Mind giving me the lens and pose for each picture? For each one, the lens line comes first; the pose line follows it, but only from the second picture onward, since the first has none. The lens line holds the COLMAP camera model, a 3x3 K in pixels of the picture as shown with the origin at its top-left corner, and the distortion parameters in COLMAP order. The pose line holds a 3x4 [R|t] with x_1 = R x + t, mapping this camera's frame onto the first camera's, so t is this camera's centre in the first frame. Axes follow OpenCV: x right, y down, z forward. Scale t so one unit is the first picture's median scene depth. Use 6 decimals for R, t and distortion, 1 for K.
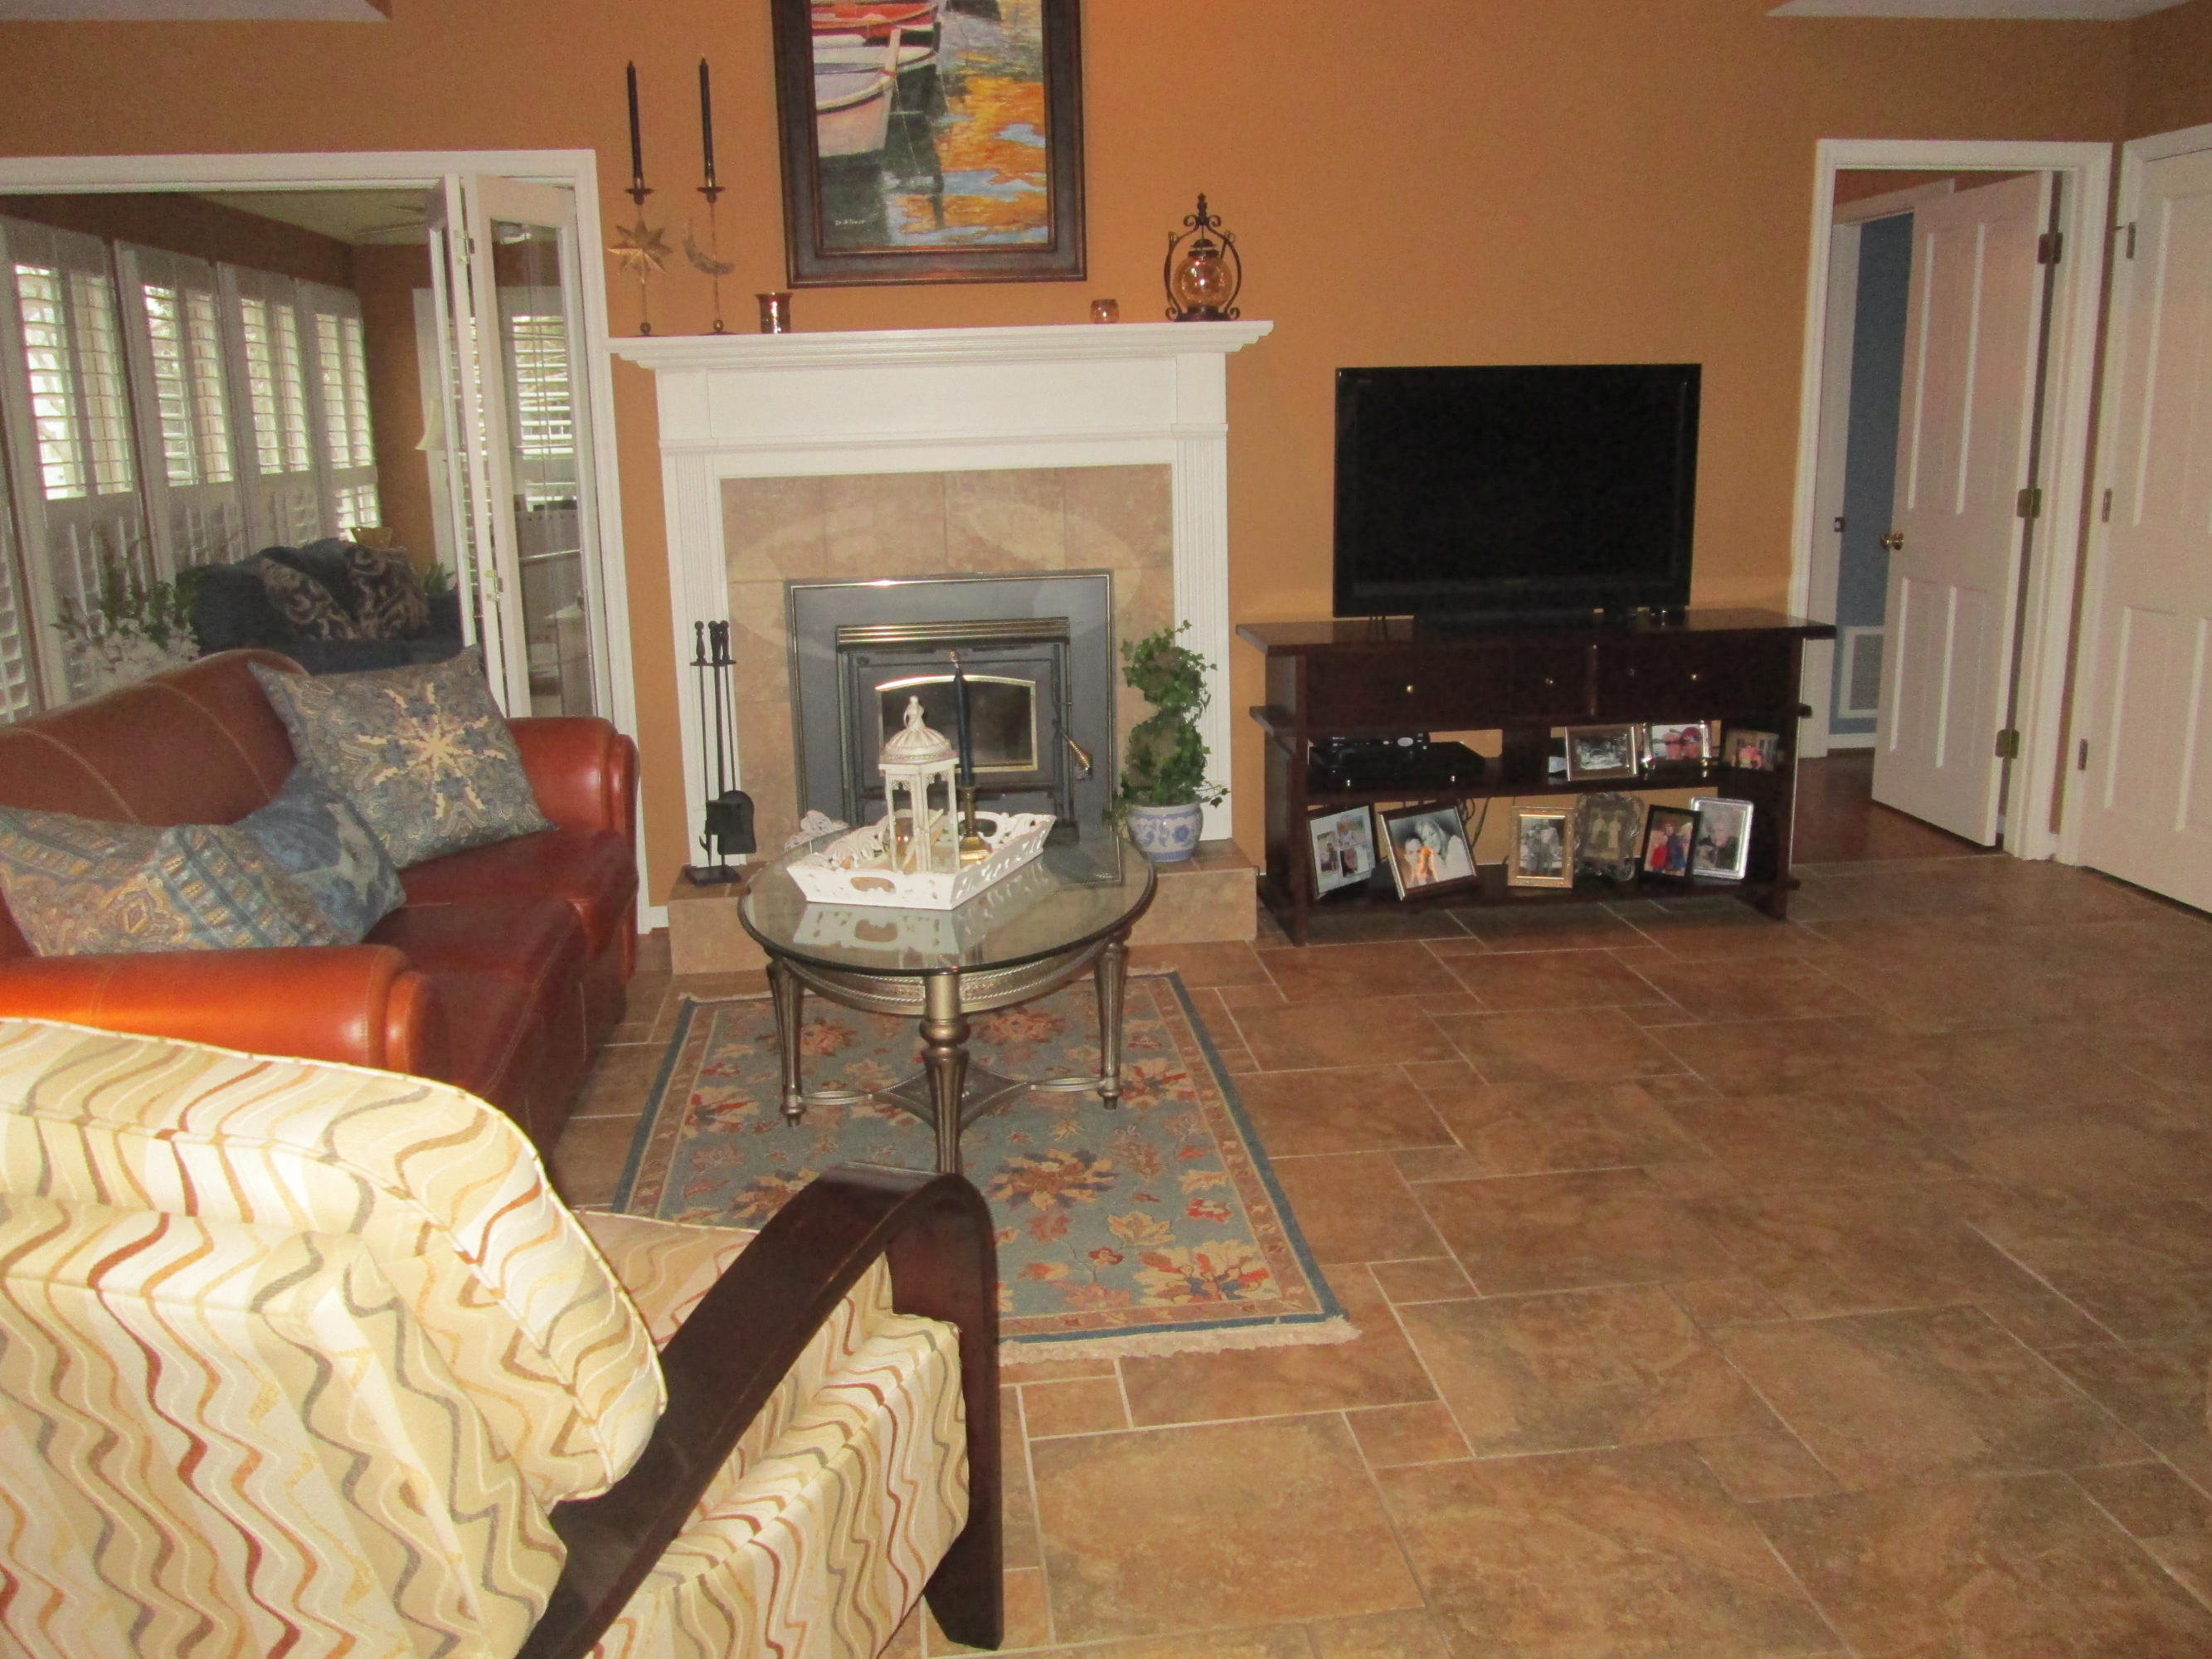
lens RADIAL K [[1834.8, 0, 1086.2], [0, 1834.8, 836.5], [0, 0, 1]] dist [-0.045907, 0.006896]
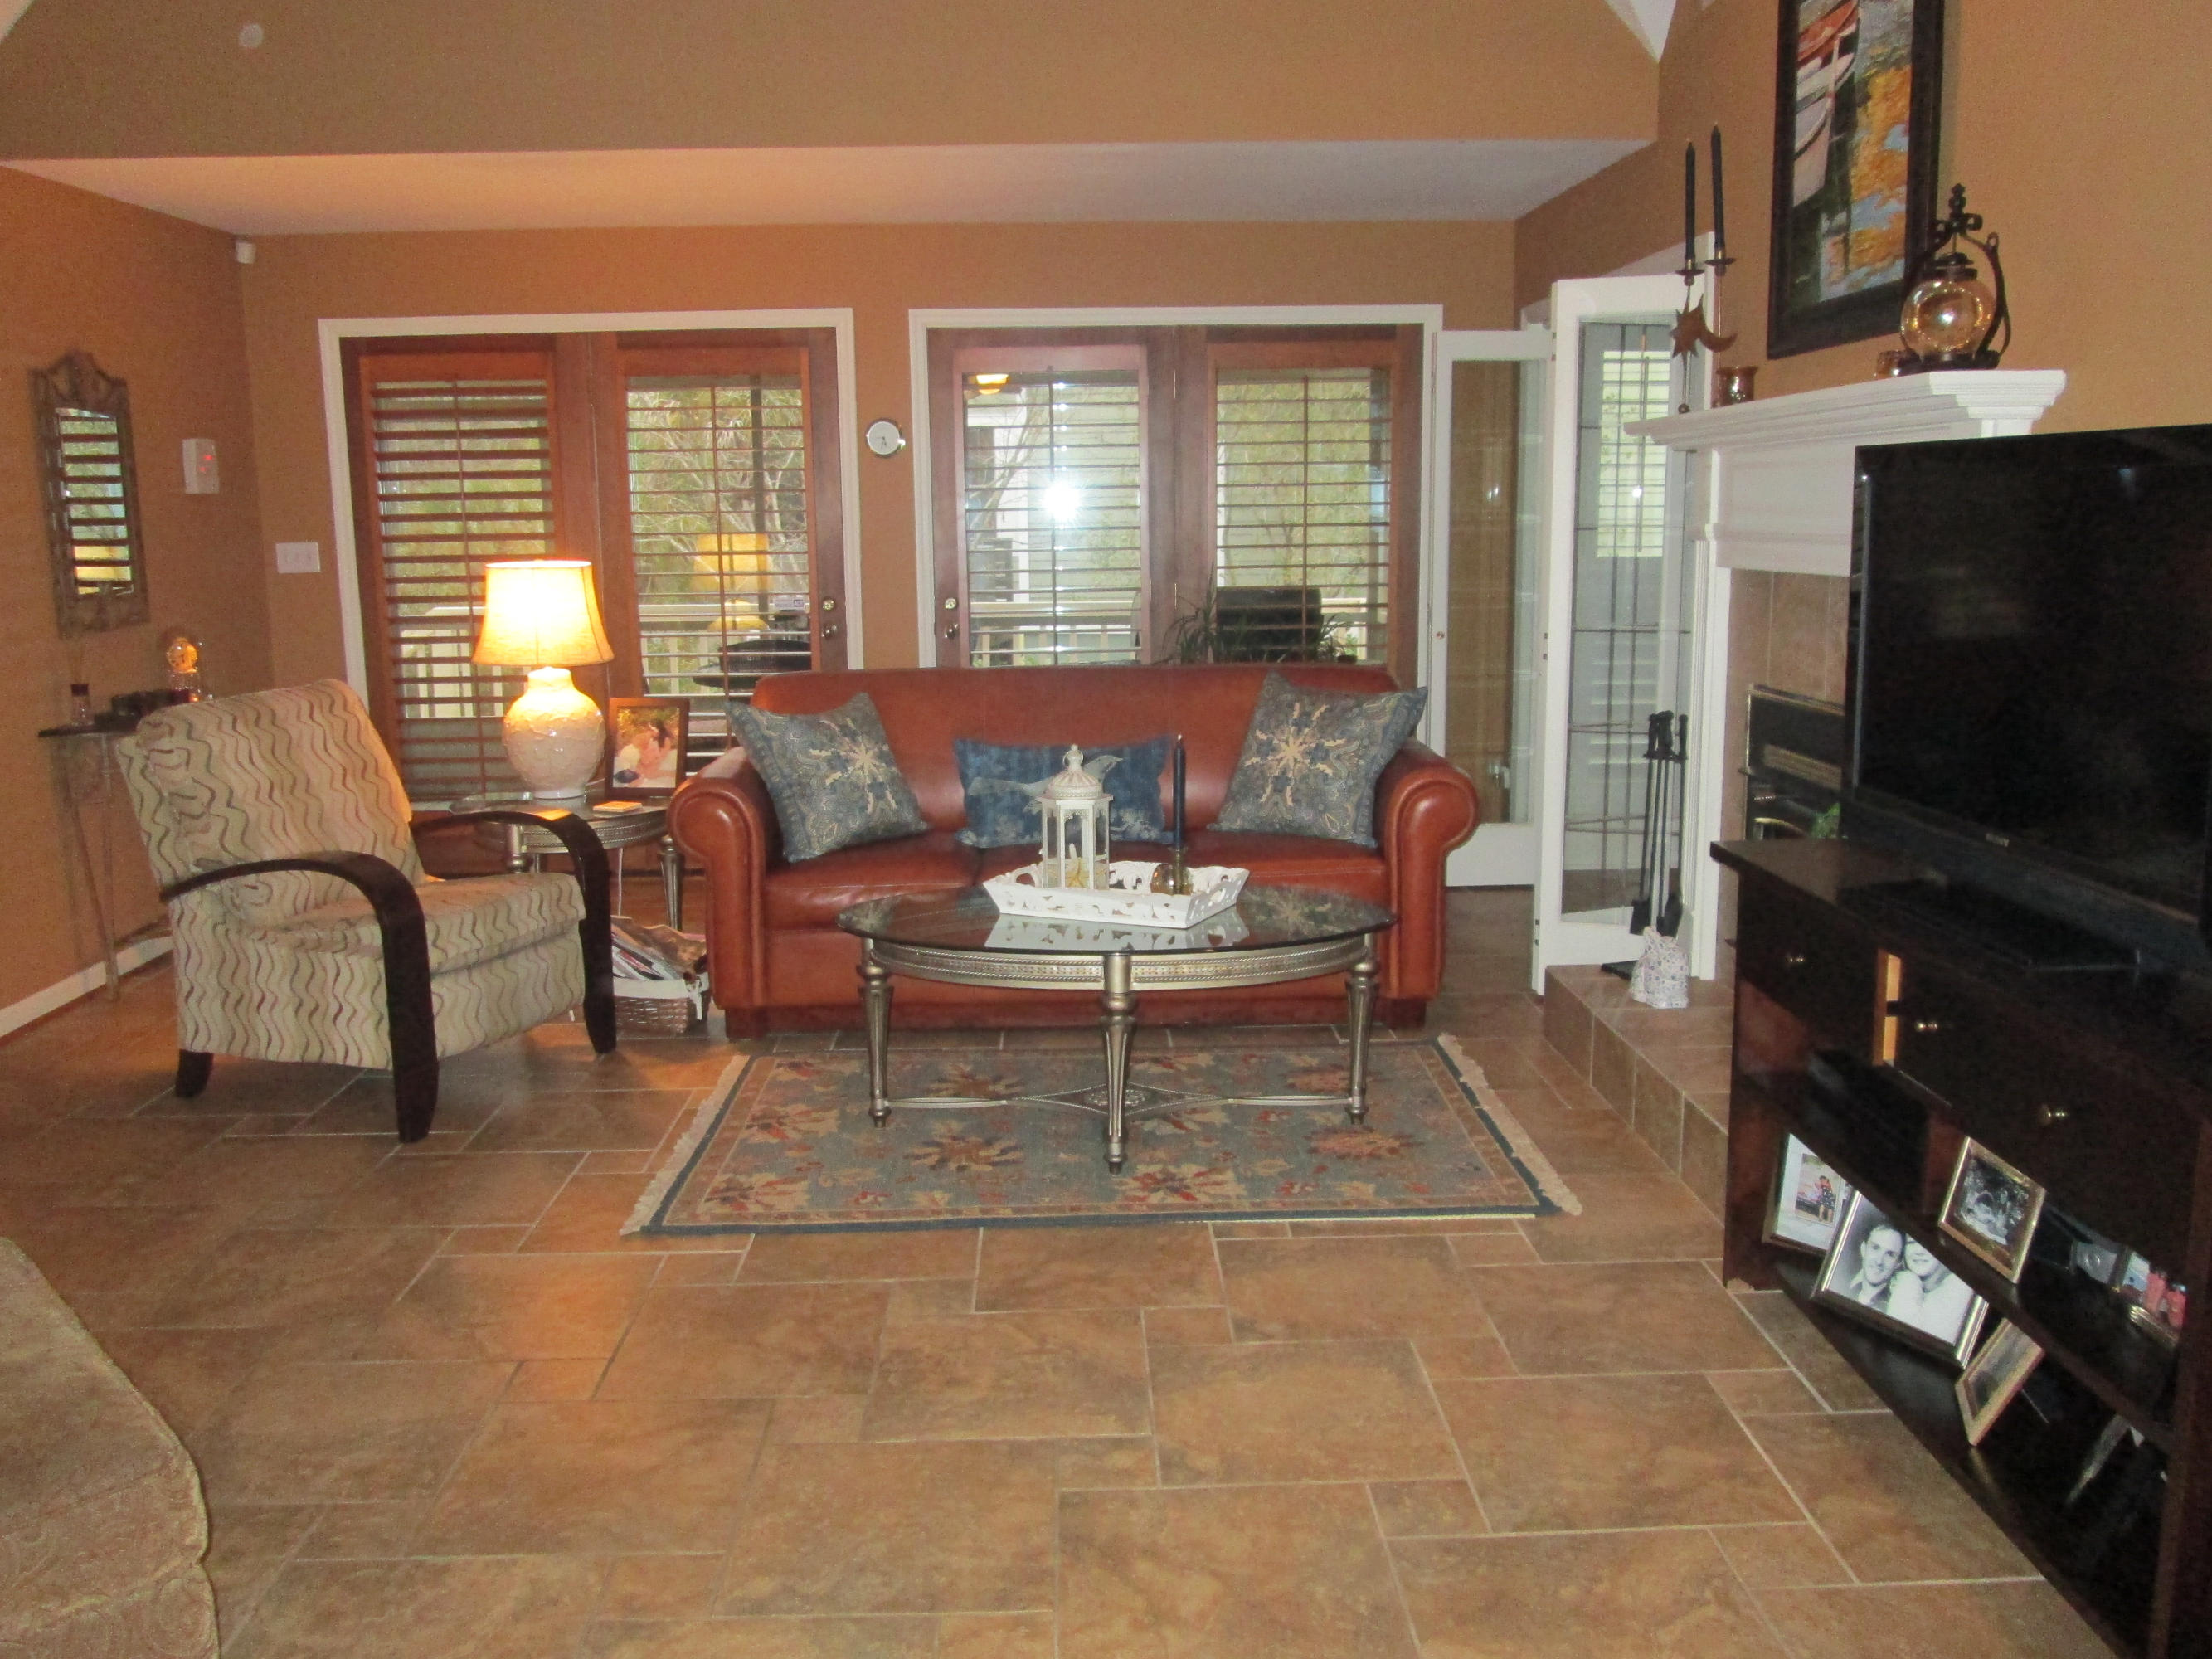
lens RADIAL K [[1829.0, 0, 1106.0], [0, 1829.0, 829.5], [0, 0, 1]] dist [-0.047400, 0.018109]
pose [[-0.074003, 0.197528, -0.977500, 0.917253], [-0.212937, 0.954453, 0.208991, -0.235613], [0.974260, 0.223612, -0.028571, 0.907541]]
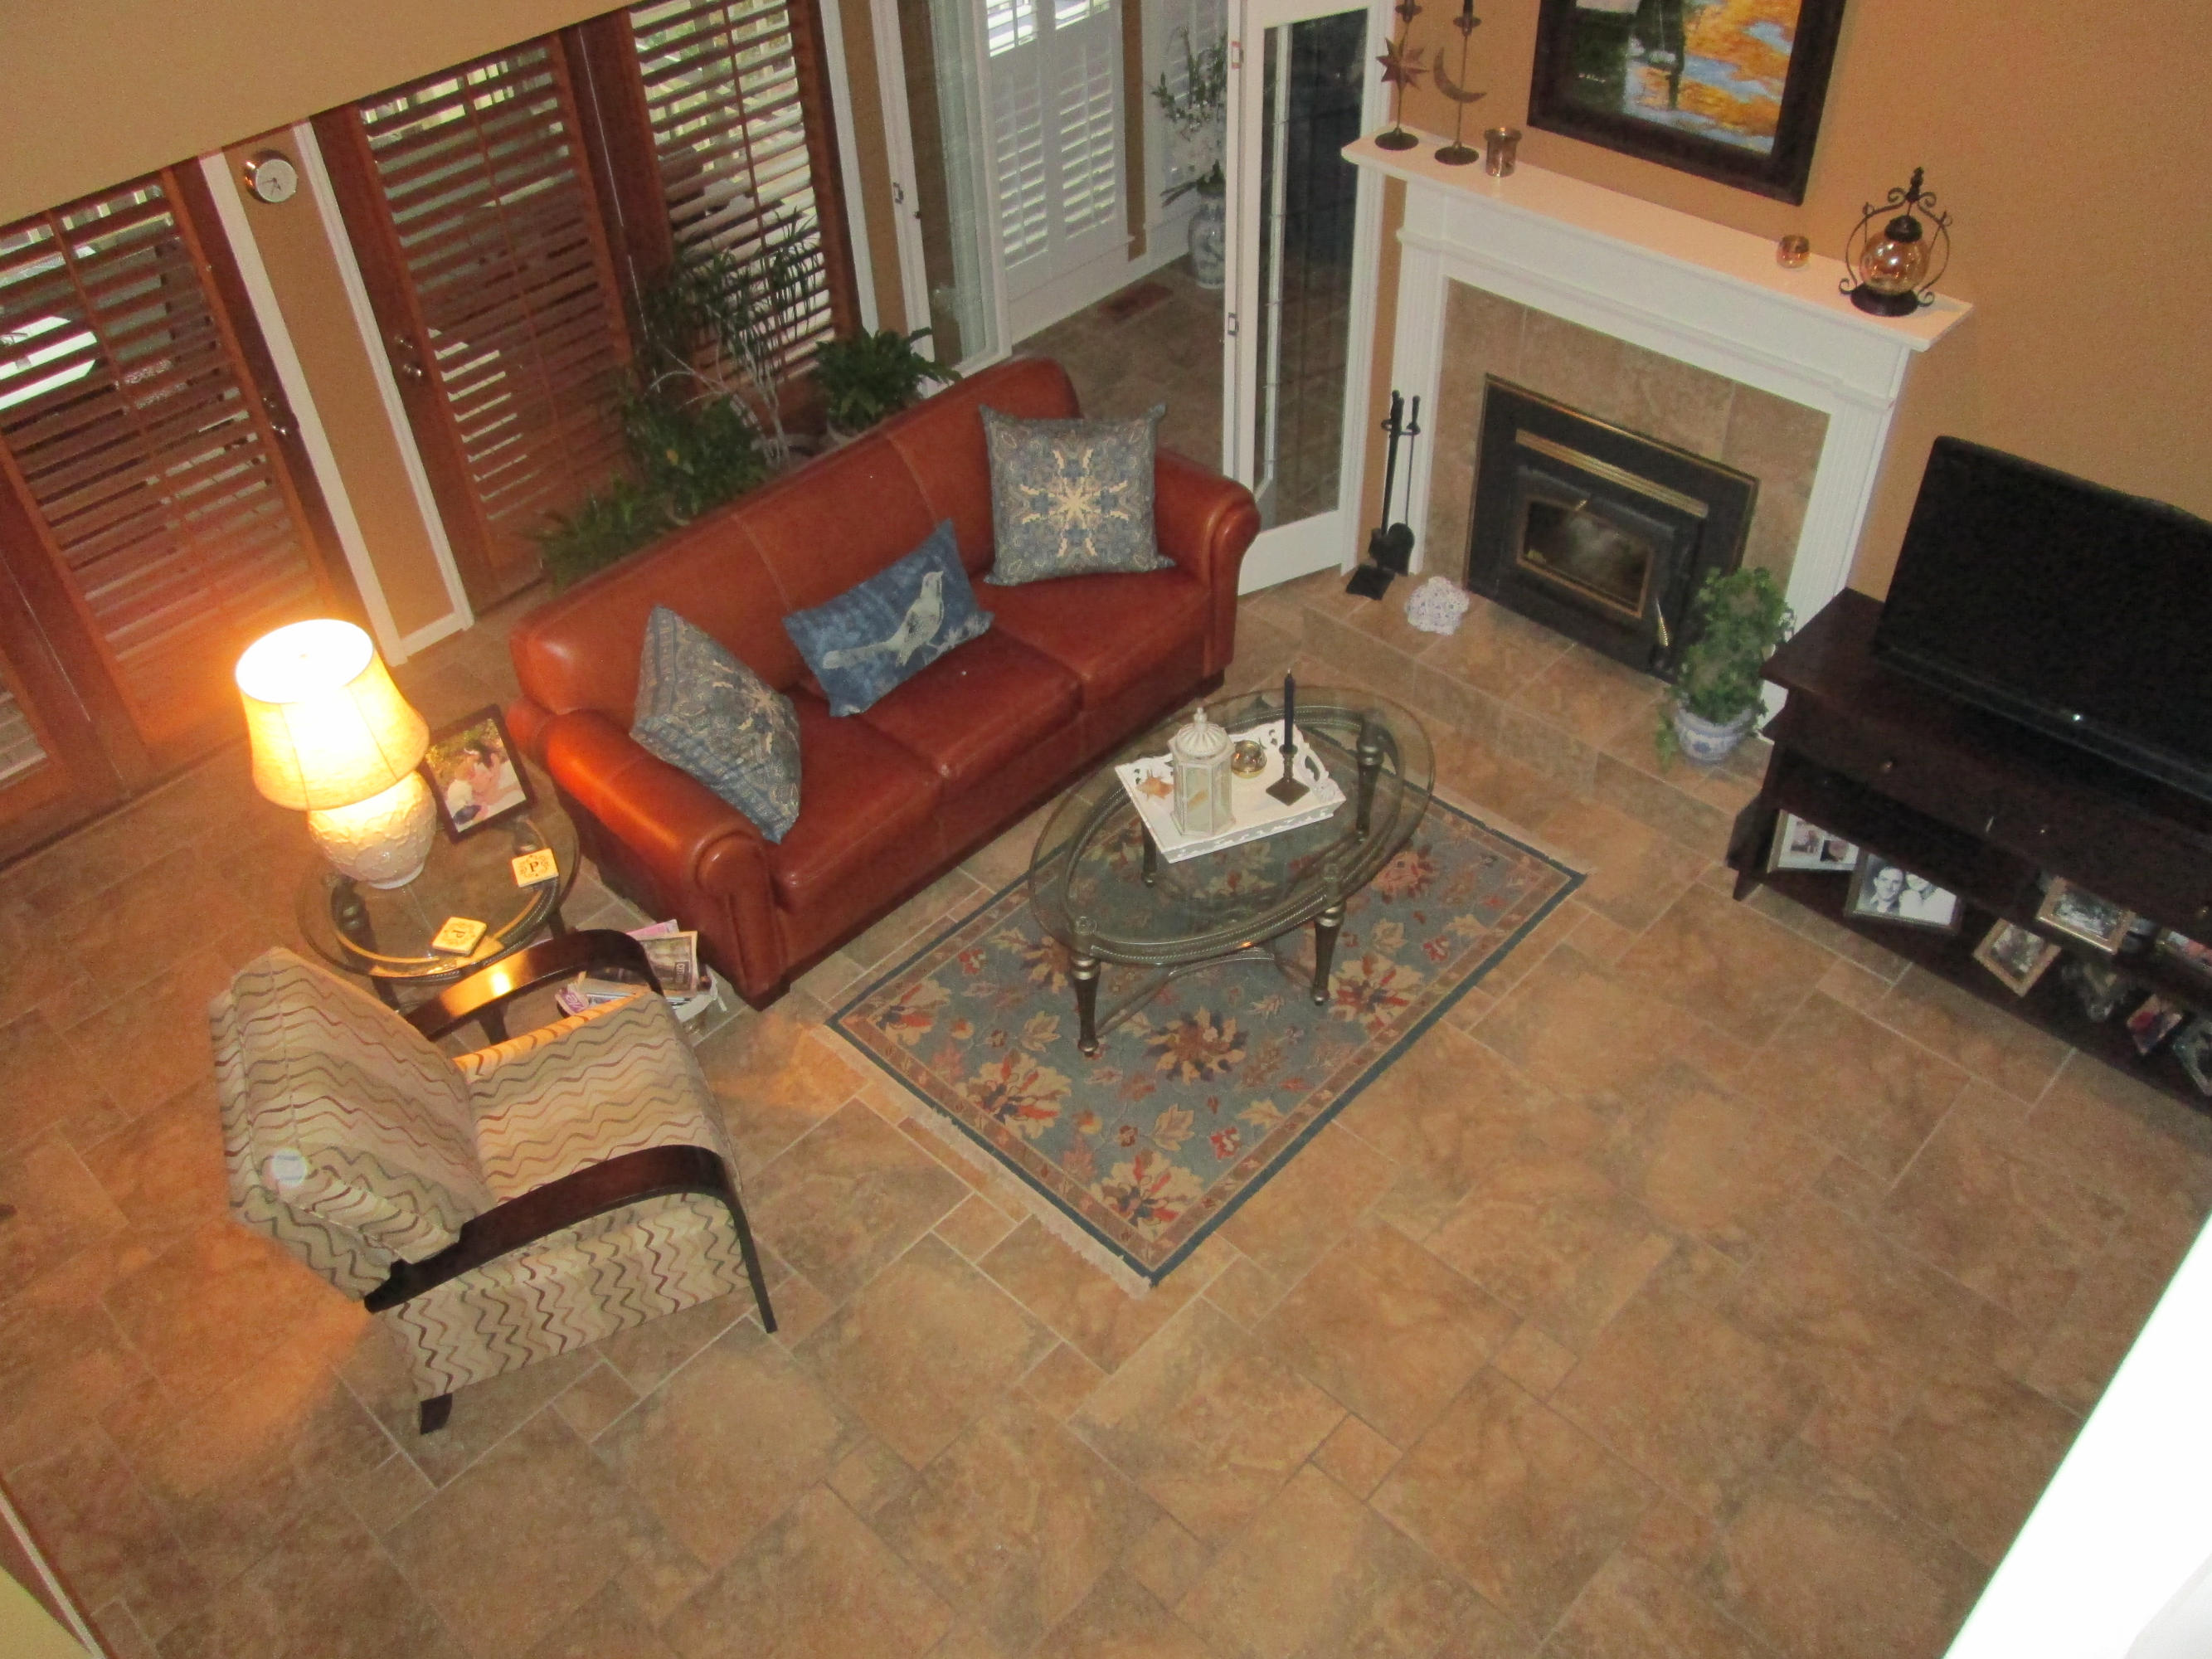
lens RADIAL K [[1829.0, 0, 1106.0], [0, 1829.0, 829.5], [0, 0, 1]] dist [-0.047400, 0.018109]
pose [[0.652334, 0.519682, -0.551716, 0.528578], [-0.152975, 0.803218, 0.575708, -0.631502], [0.742333, -0.291156, 0.603465, 0.123228]]
